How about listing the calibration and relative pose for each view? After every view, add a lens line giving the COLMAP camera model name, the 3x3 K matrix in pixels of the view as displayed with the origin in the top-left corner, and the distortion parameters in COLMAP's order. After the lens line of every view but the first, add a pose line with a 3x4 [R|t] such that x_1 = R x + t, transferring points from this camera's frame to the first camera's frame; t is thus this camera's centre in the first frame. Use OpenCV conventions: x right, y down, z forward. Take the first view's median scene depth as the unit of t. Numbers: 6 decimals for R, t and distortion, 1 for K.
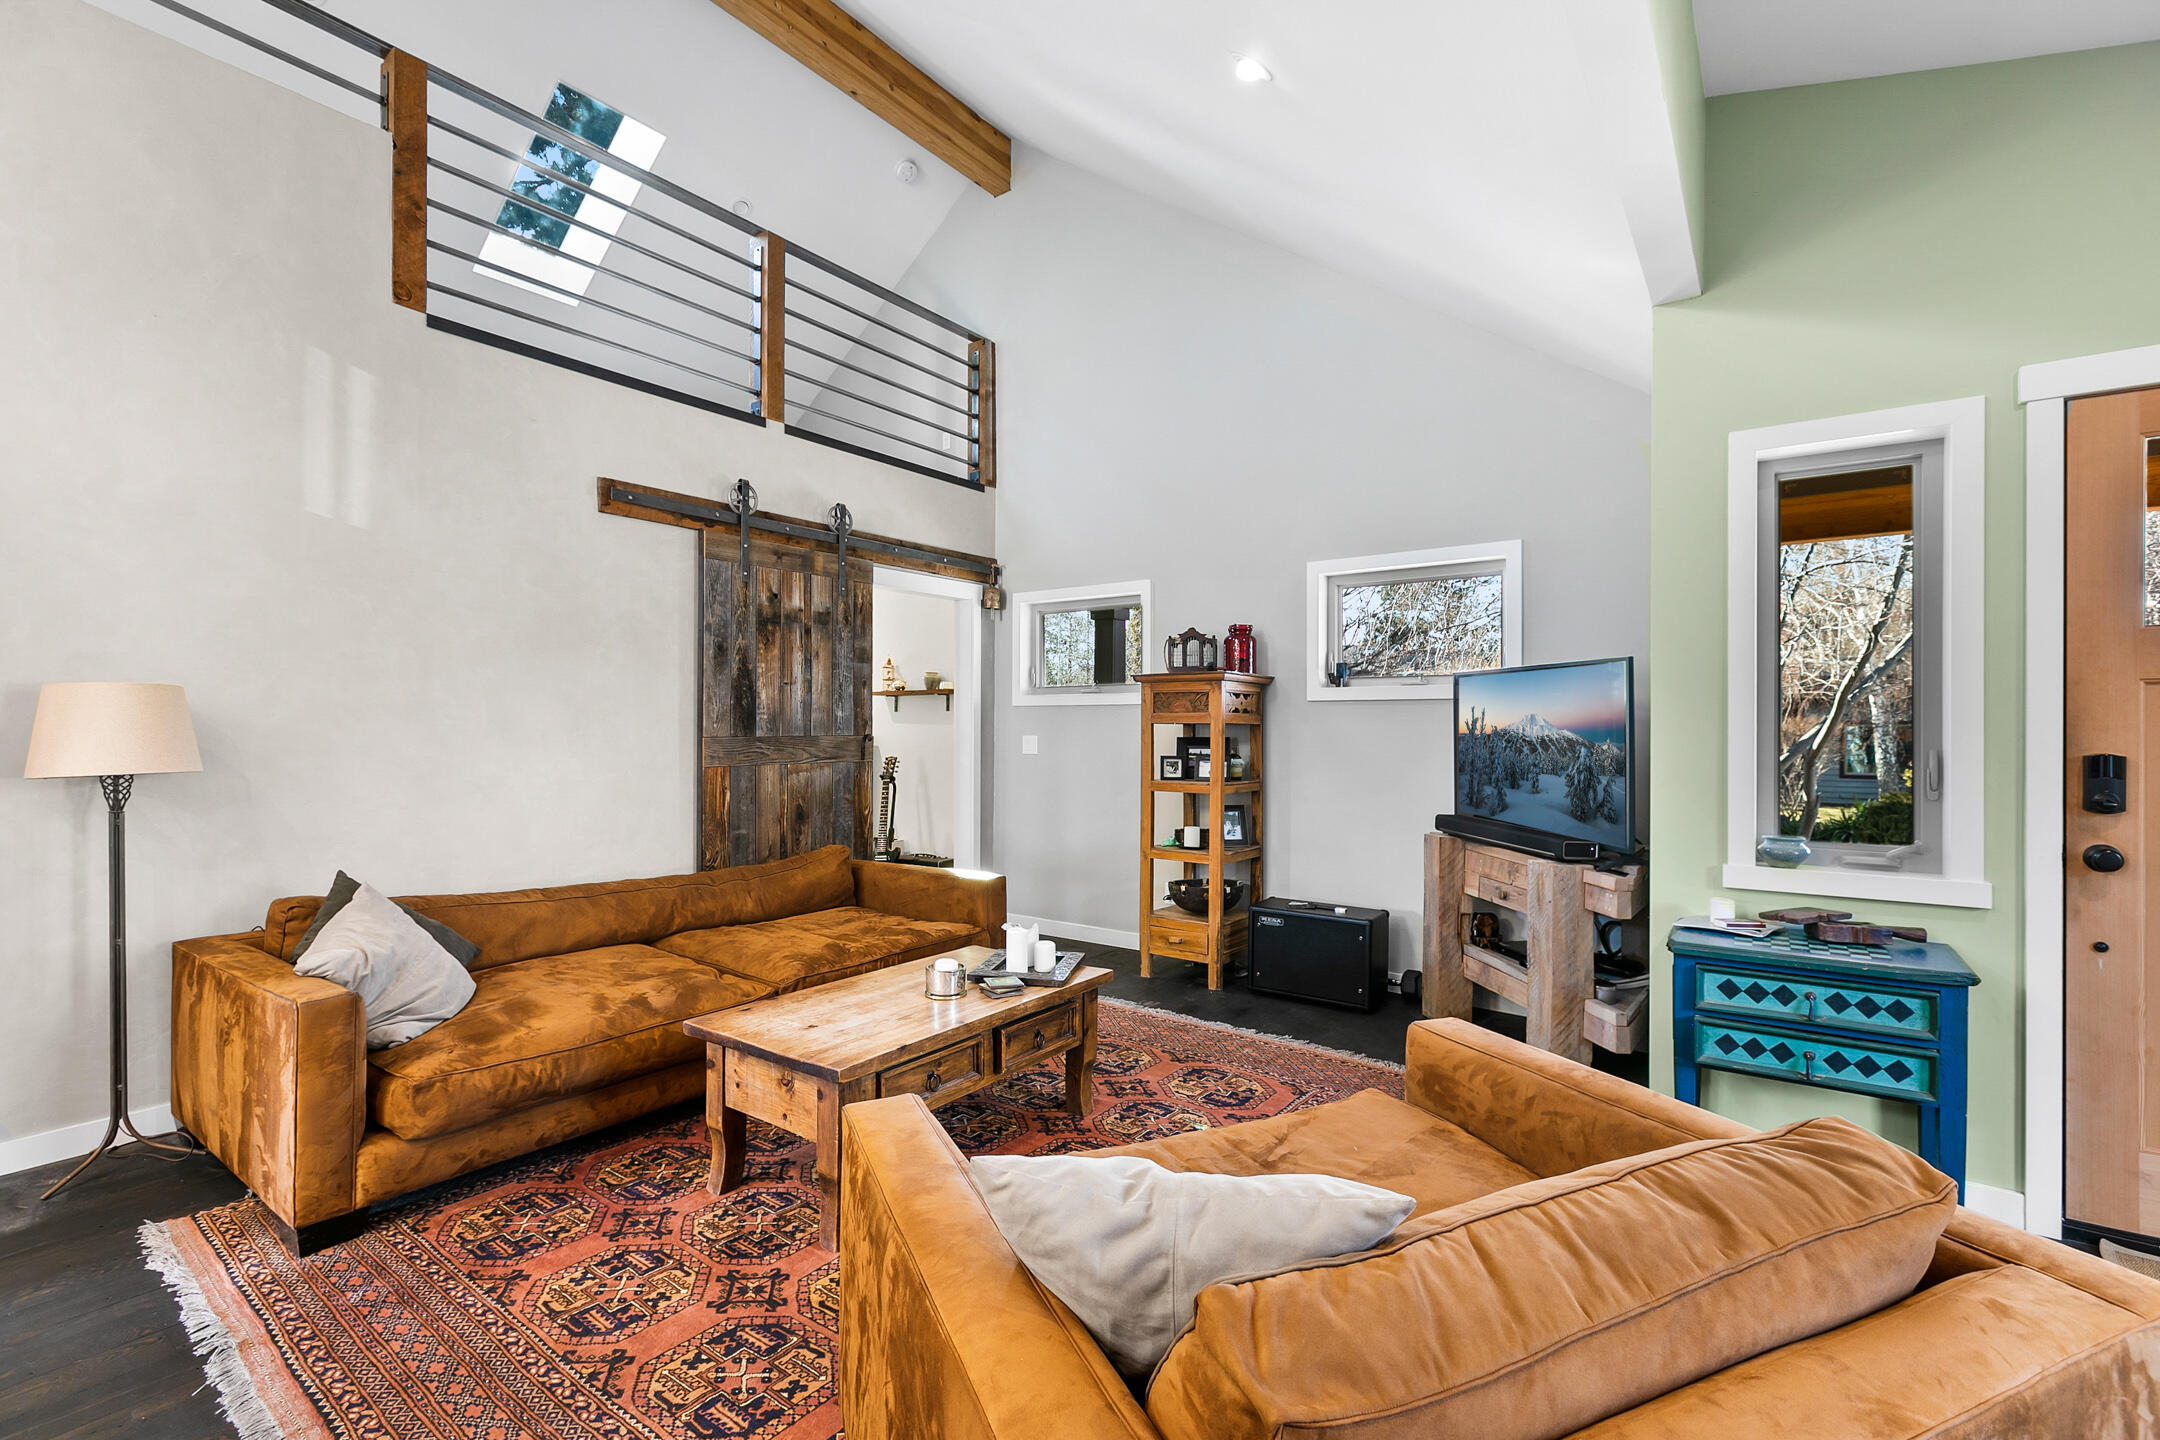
lens RADIAL K [[967.9, 0, 1079.8], [0, 967.9, 721.3], [0, 0, 1]] dist [0.016873, 0.000115]
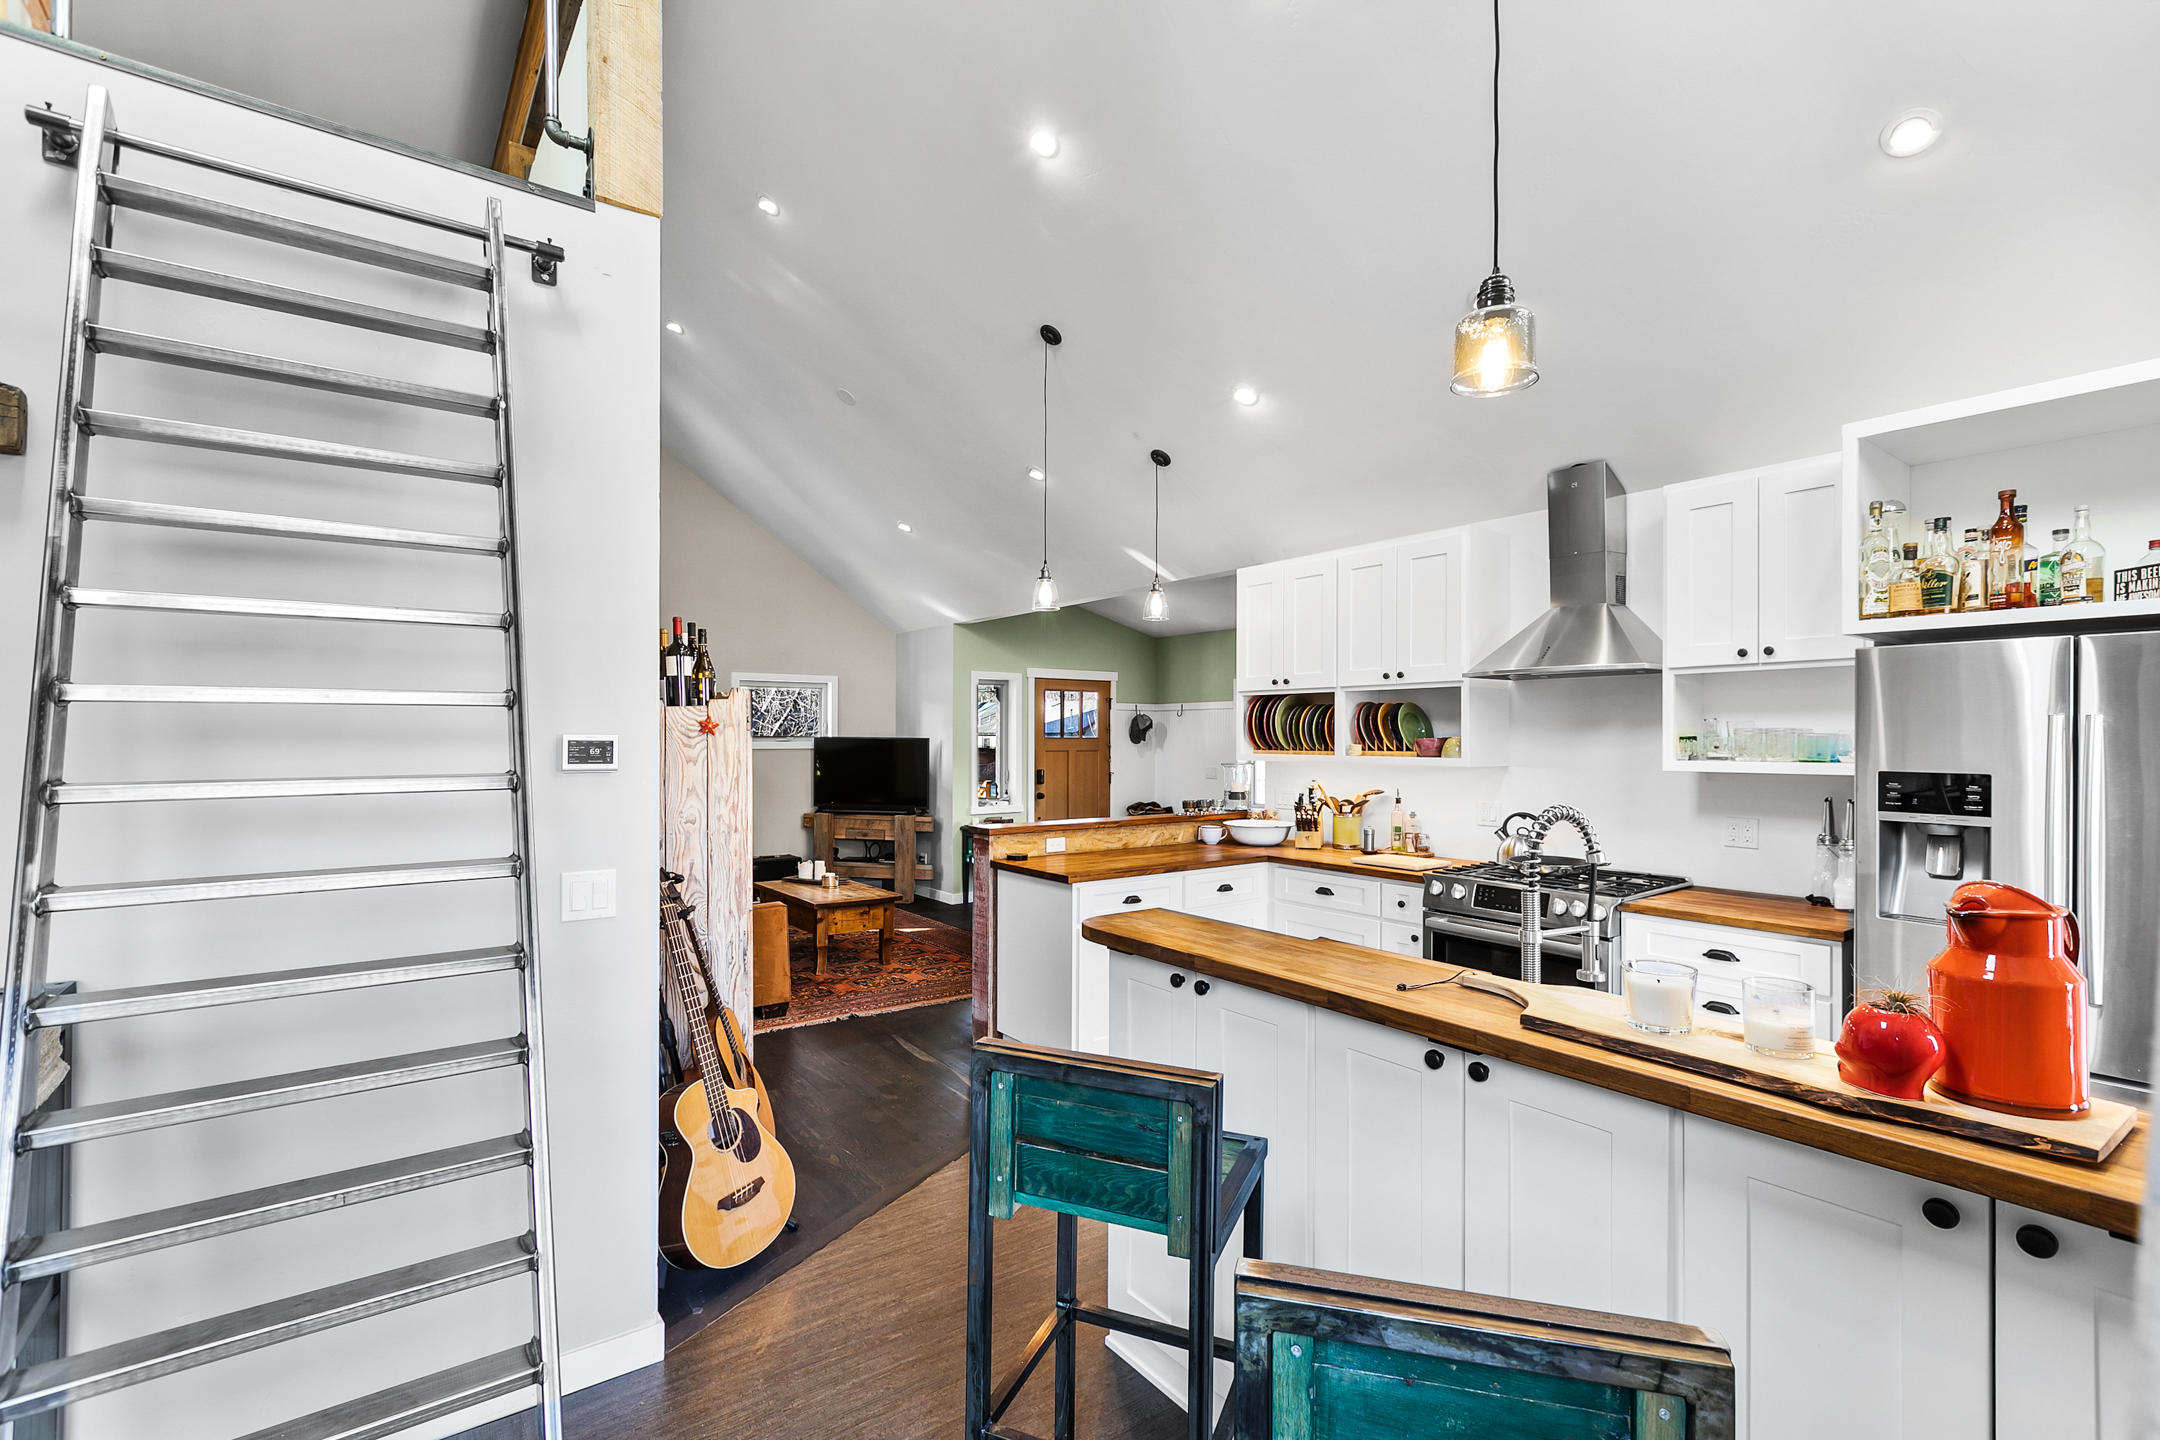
lens RADIAL K [[967.9, 0, 1080.8], [0, 967.9, 733.6], [0, 0, 1]] dist [0.016873, 0.000115]
pose [[0.295261, 0.006644, 0.955394, -2.598073], [-0.001752, 0.999978, -0.006413, -0.082593], [-0.955415, 0.000219, 0.295266, -0.294850]]
